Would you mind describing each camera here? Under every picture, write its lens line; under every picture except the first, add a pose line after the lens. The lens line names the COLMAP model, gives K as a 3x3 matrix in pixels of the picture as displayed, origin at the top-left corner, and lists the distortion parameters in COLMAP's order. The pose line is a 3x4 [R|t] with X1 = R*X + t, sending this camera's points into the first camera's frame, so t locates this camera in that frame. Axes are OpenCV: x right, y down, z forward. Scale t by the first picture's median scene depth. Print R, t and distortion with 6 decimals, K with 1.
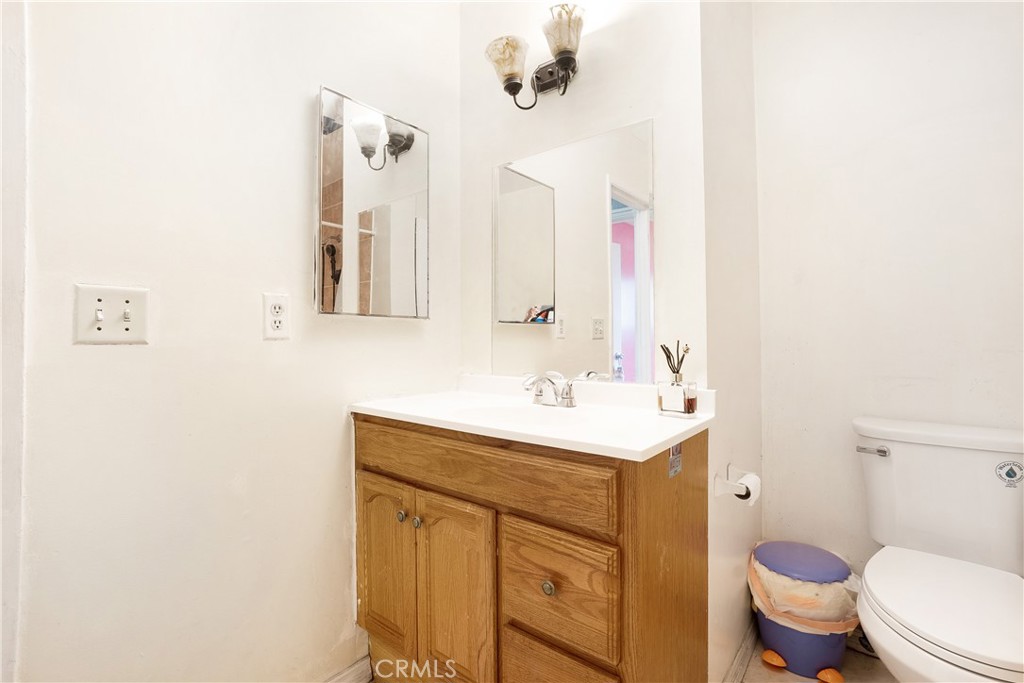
lens RADIAL K [[468.4, 0, 510.8], [0, 468.4, 332.2], [0, 0, 1]] dist [0.010126, 0.002240]
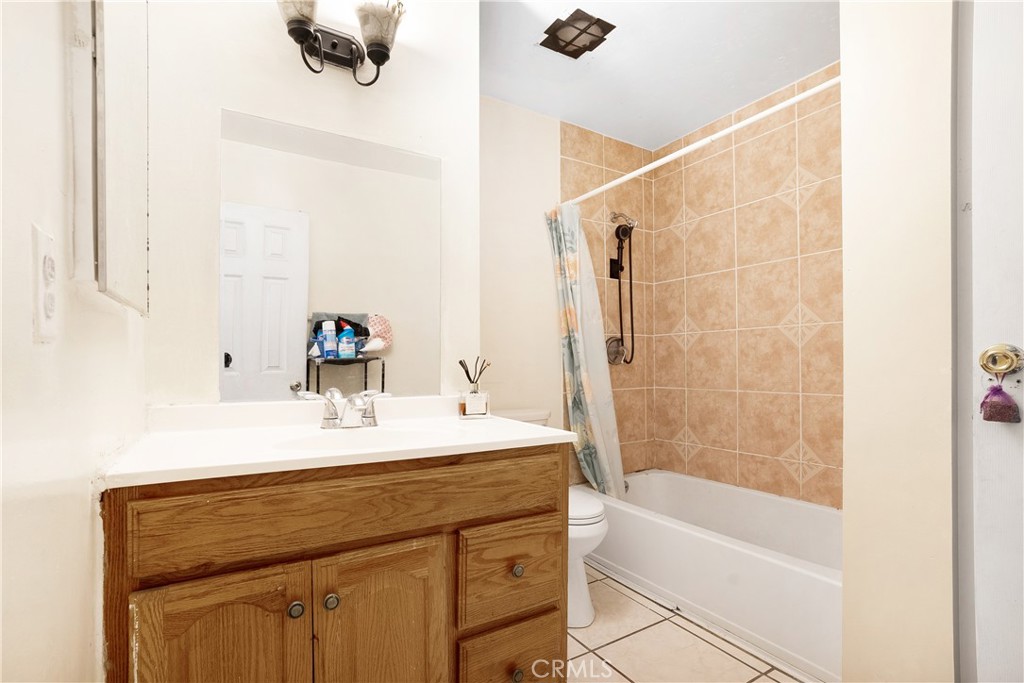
lens RADIAL K [[468.4, 0, 506.0], [0, 468.4, 362.7], [0, 0, 1]] dist [0.010126, 0.002240]
pose [[0.356606, 0.004684, 0.934243, -0.866120], [-0.020324, 0.999790, 0.002745, 0.032199], [-0.934034, -0.019967, 0.356626, 0.549862]]
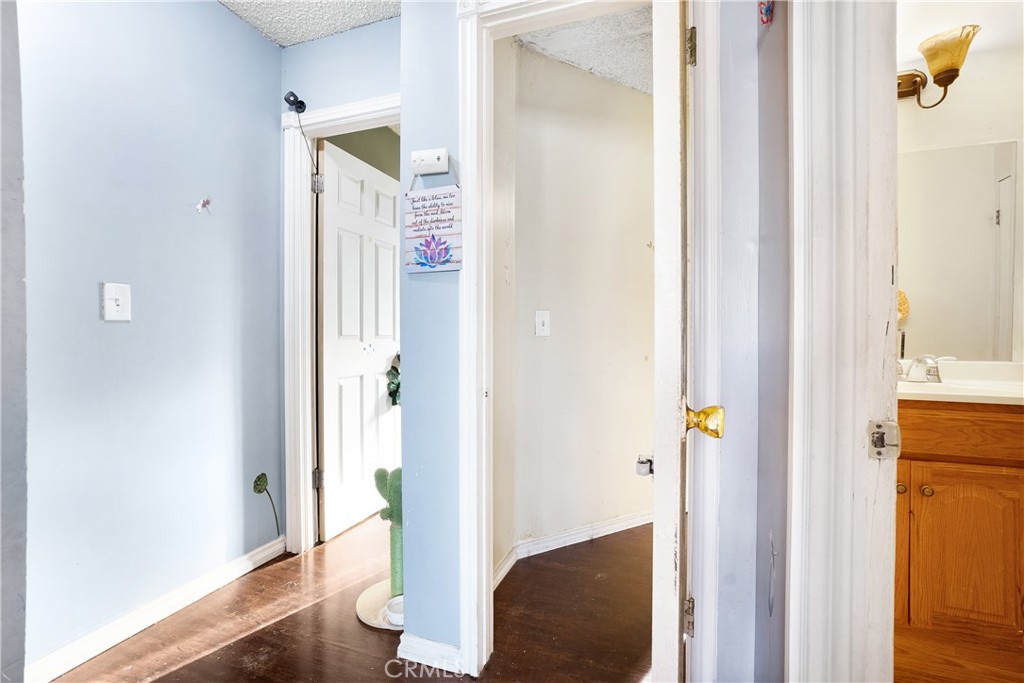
lens RADIAL K [[468.4, 0, 506.2], [0, 468.4, 343.8], [0, 0, 1]] dist [0.010126, 0.002240]
pose [[0.945694, -0.003946, 0.325033, -1.630233], [-0.006278, 0.999518, 0.030402, 0.043669], [-0.324997, -0.030792, 0.945214, 0.325373]]
